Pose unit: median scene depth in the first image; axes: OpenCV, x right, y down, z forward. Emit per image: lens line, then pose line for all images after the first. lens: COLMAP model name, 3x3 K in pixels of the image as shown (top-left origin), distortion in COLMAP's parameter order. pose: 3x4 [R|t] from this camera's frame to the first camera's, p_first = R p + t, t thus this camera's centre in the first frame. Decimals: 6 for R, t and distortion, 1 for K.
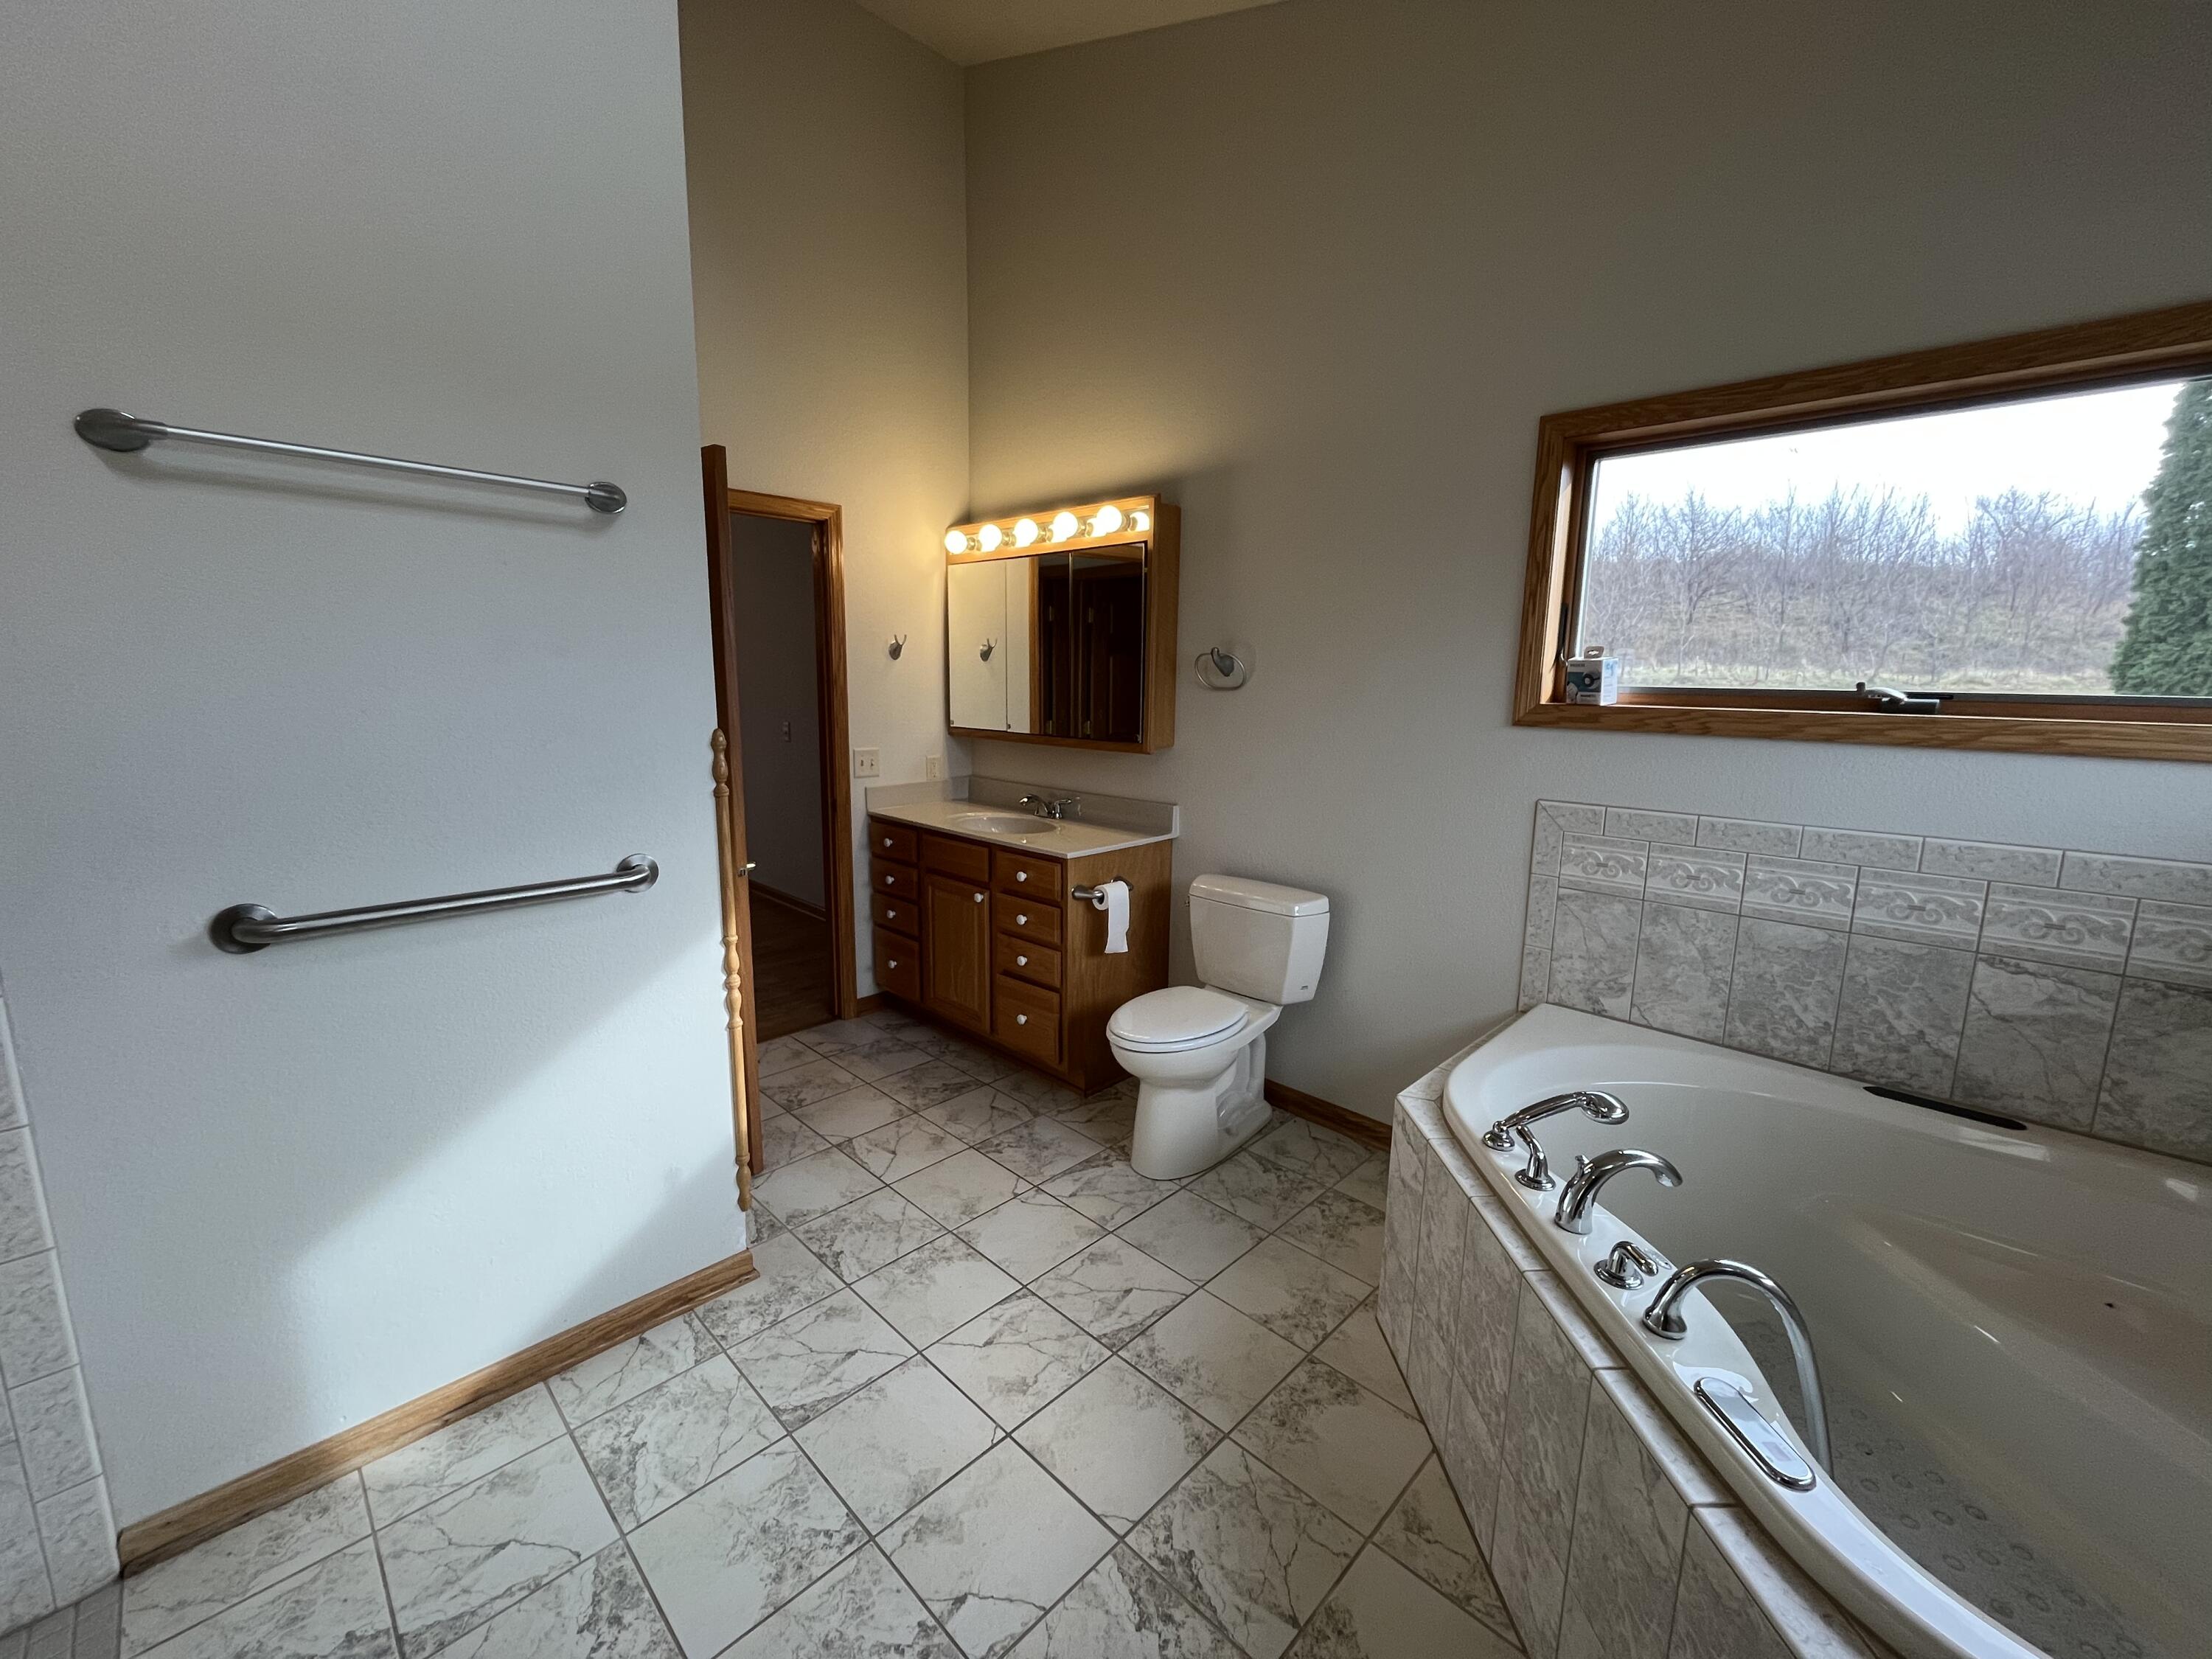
lens RADIAL K [[897.6, 0, 1098.1], [0, 897.6, 830.8], [0, 0, 1]] dist [-0.003210, 0.000039]
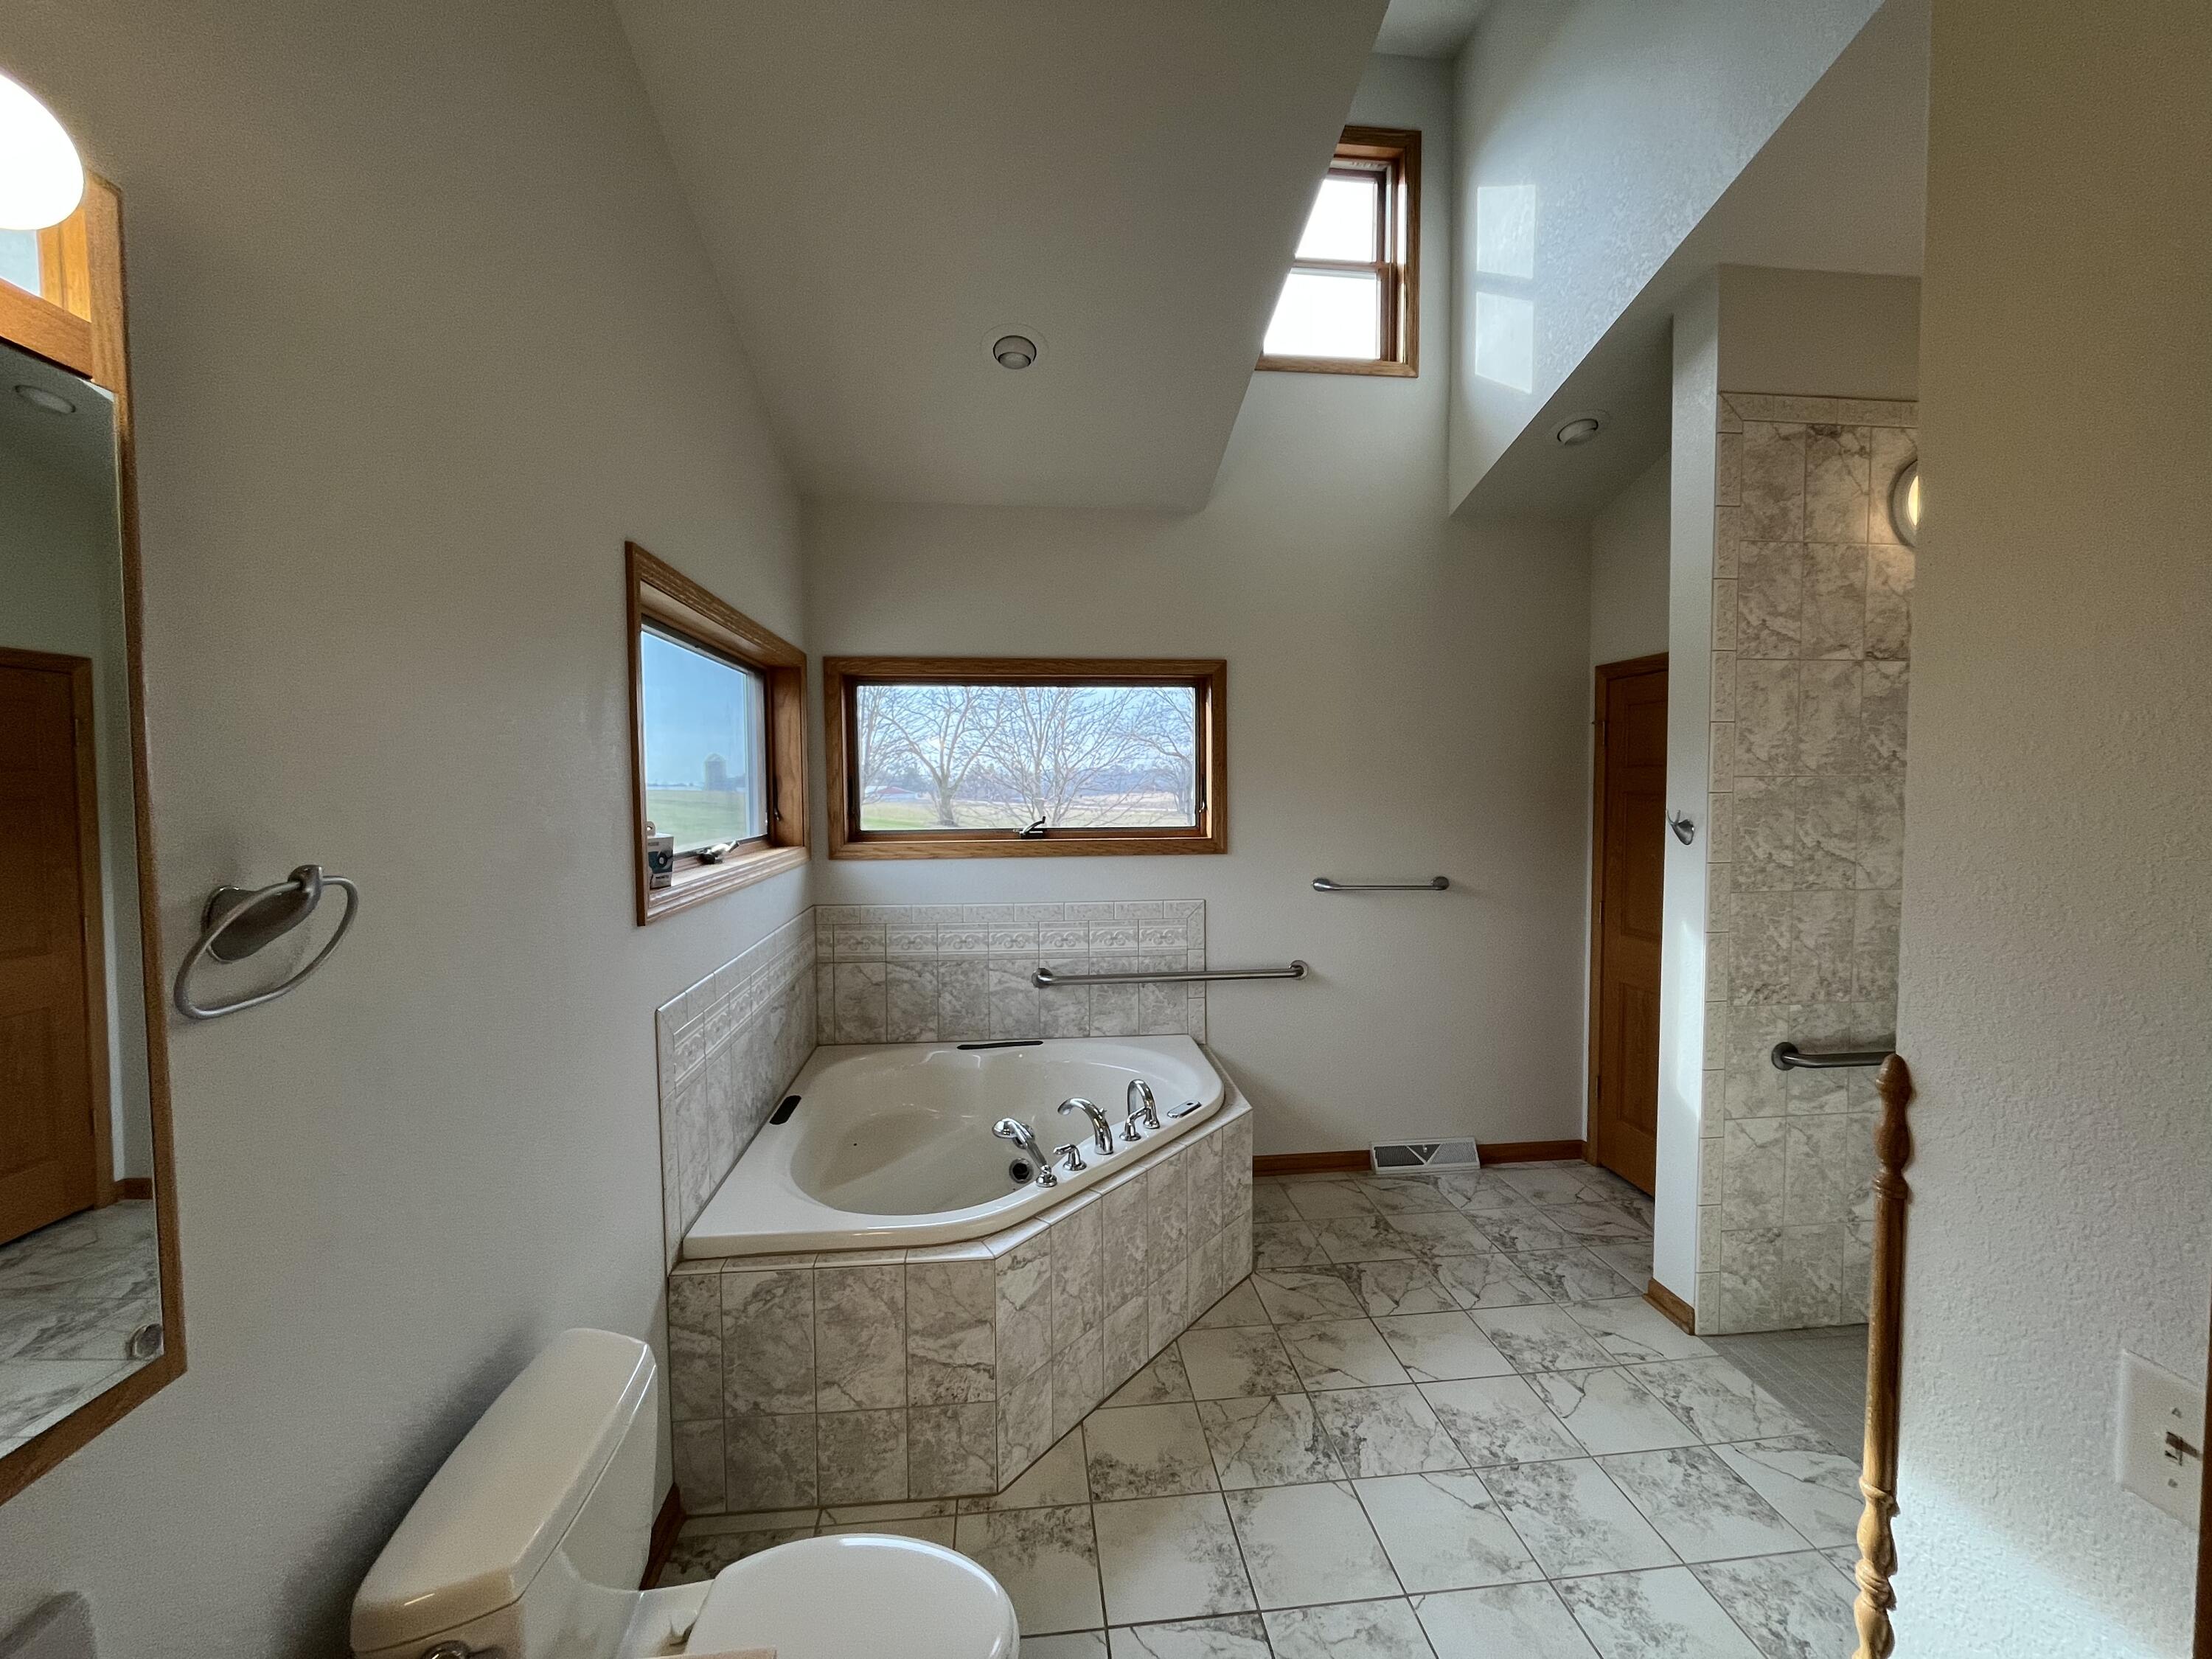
lens RADIAL K [[897.6, 0, 1099.6], [0, 897.6, 829.5], [0, 0, 1]] dist [-0.003210, 0.000039]
pose [[-0.774907, -0.038989, 0.630872, -0.498629], [0.107305, 0.975493, 0.192091, -0.469265], [-0.622901, 0.216548, -0.751733, 2.039320]]
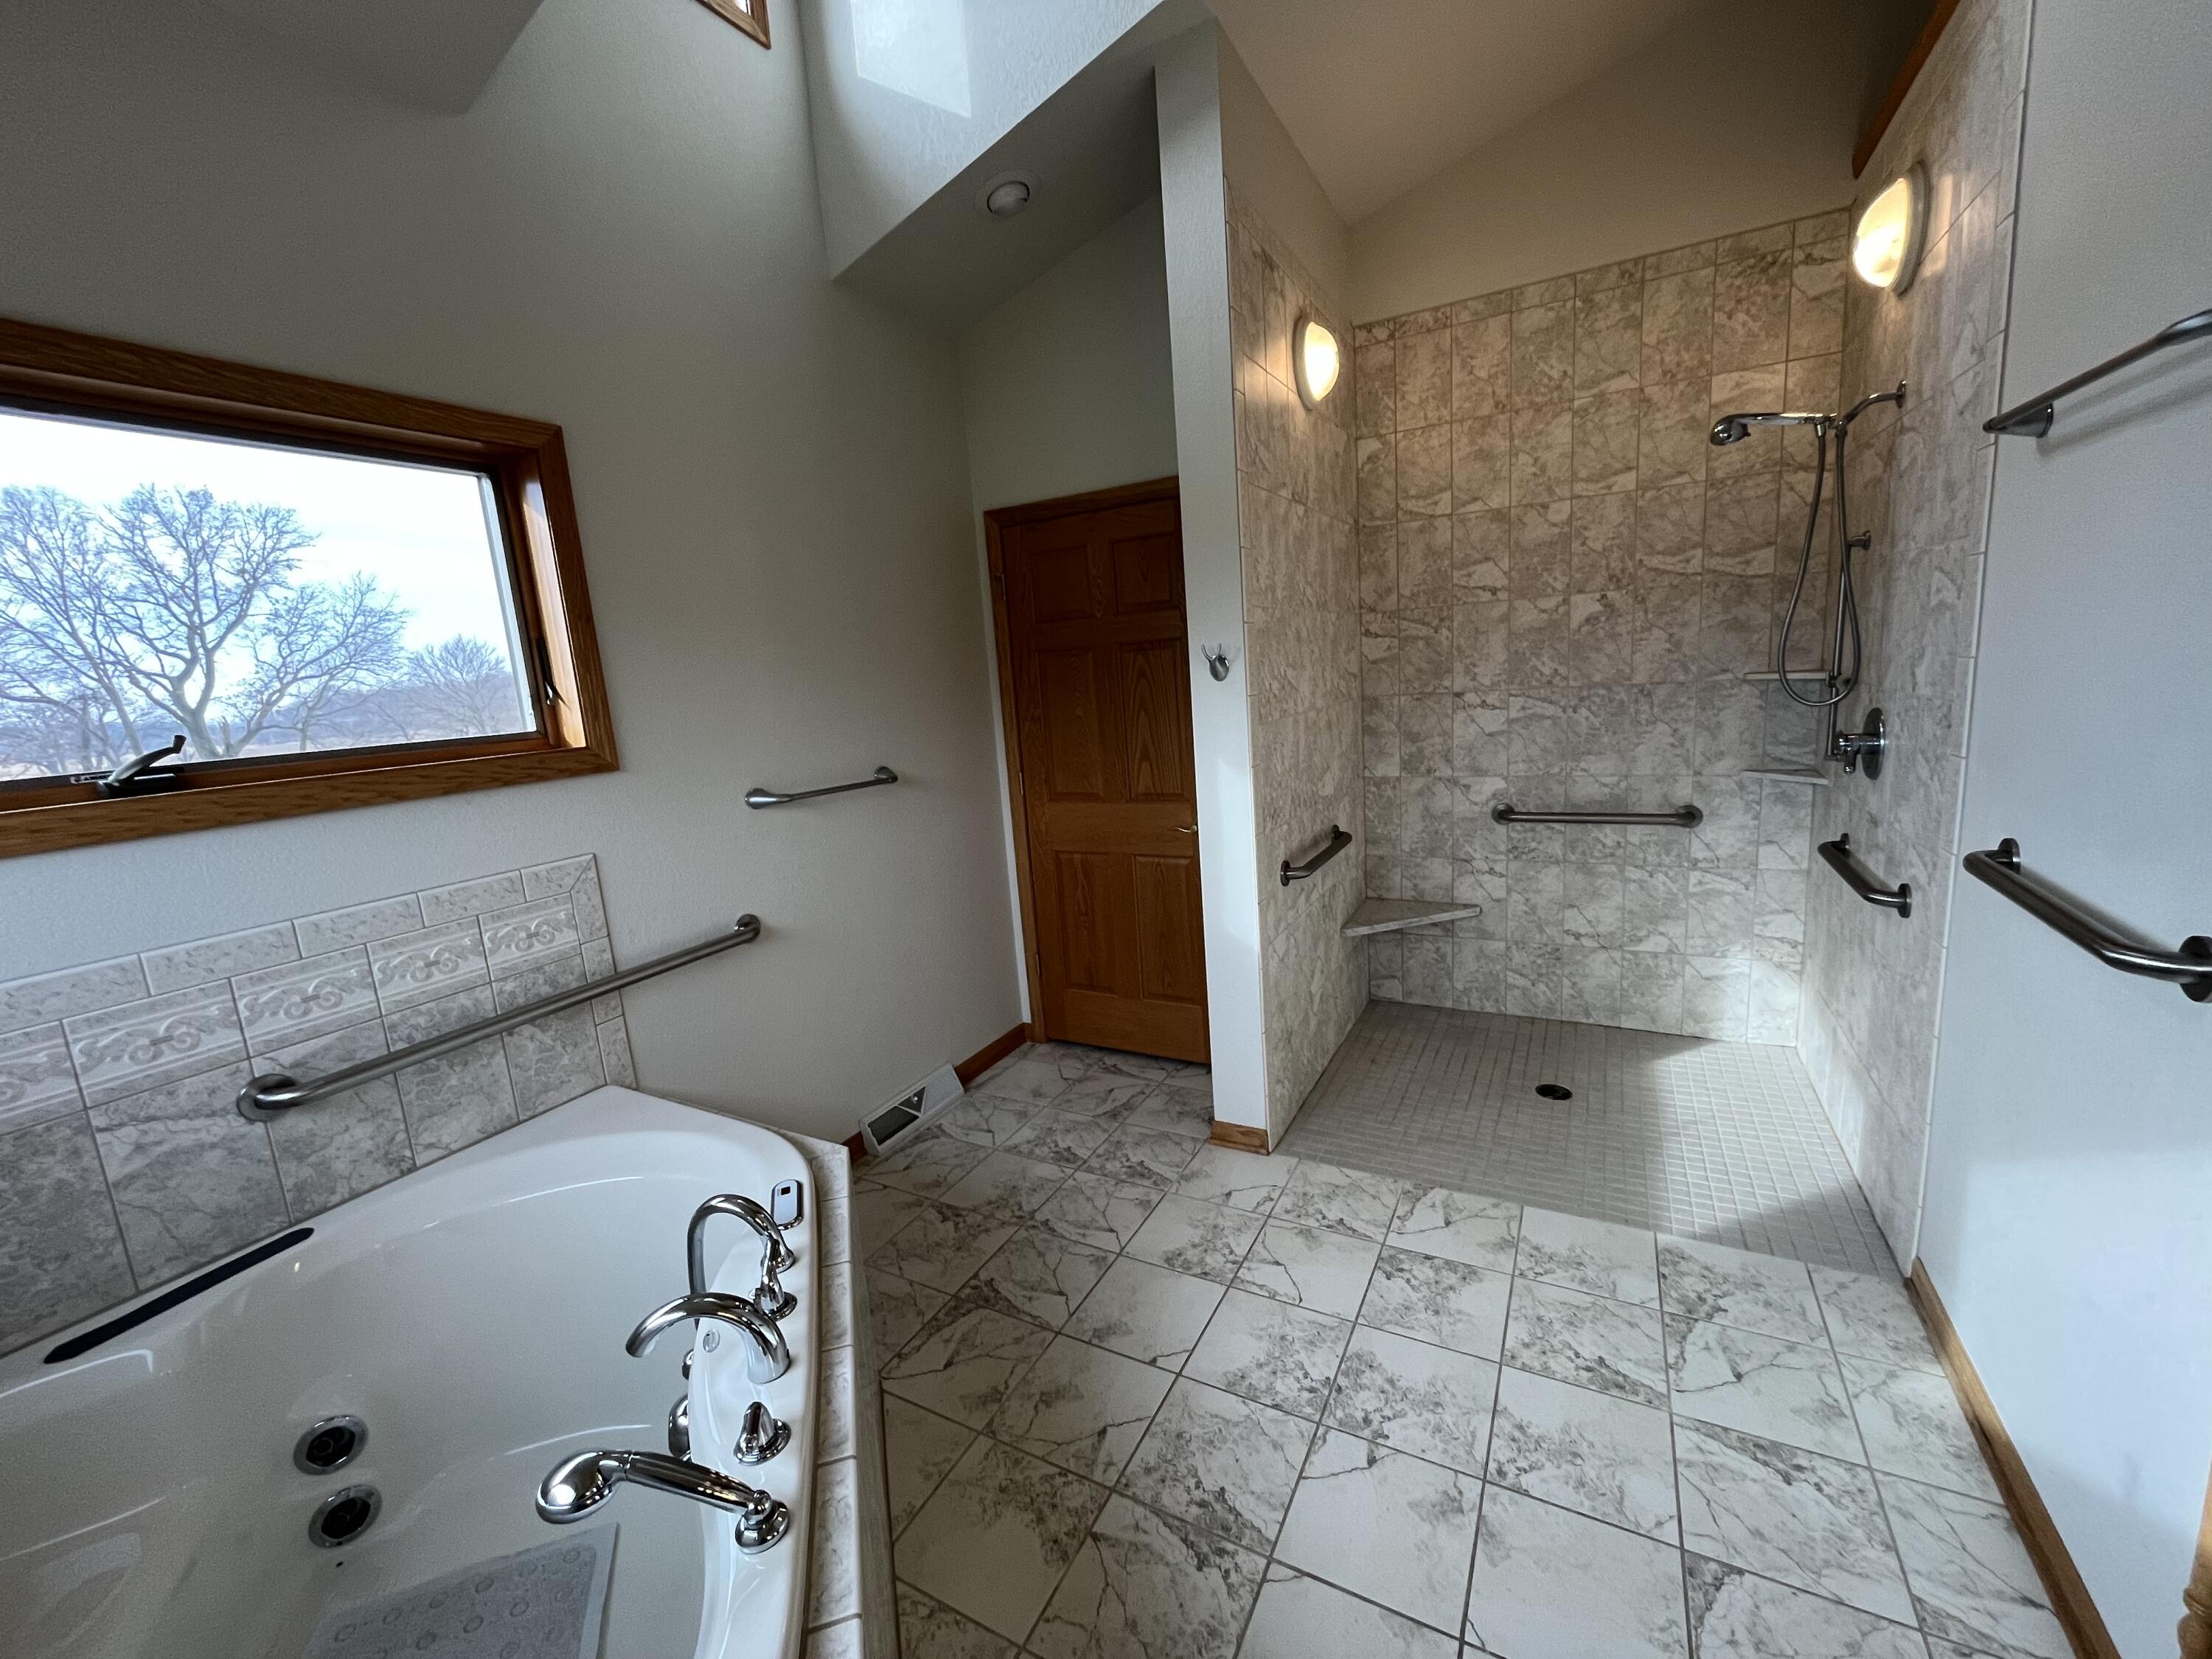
lens RADIAL K [[897.6, 0, 1100.9], [0, 897.6, 828.9], [0, 0, 1]] dist [-0.003210, 0.000039]
pose [[-0.960033, 0.105438, -0.259269, 0.372861], [0.013107, 0.942250, 0.334655, -0.290805], [0.279581, 0.317881, -0.905972, 1.580198]]
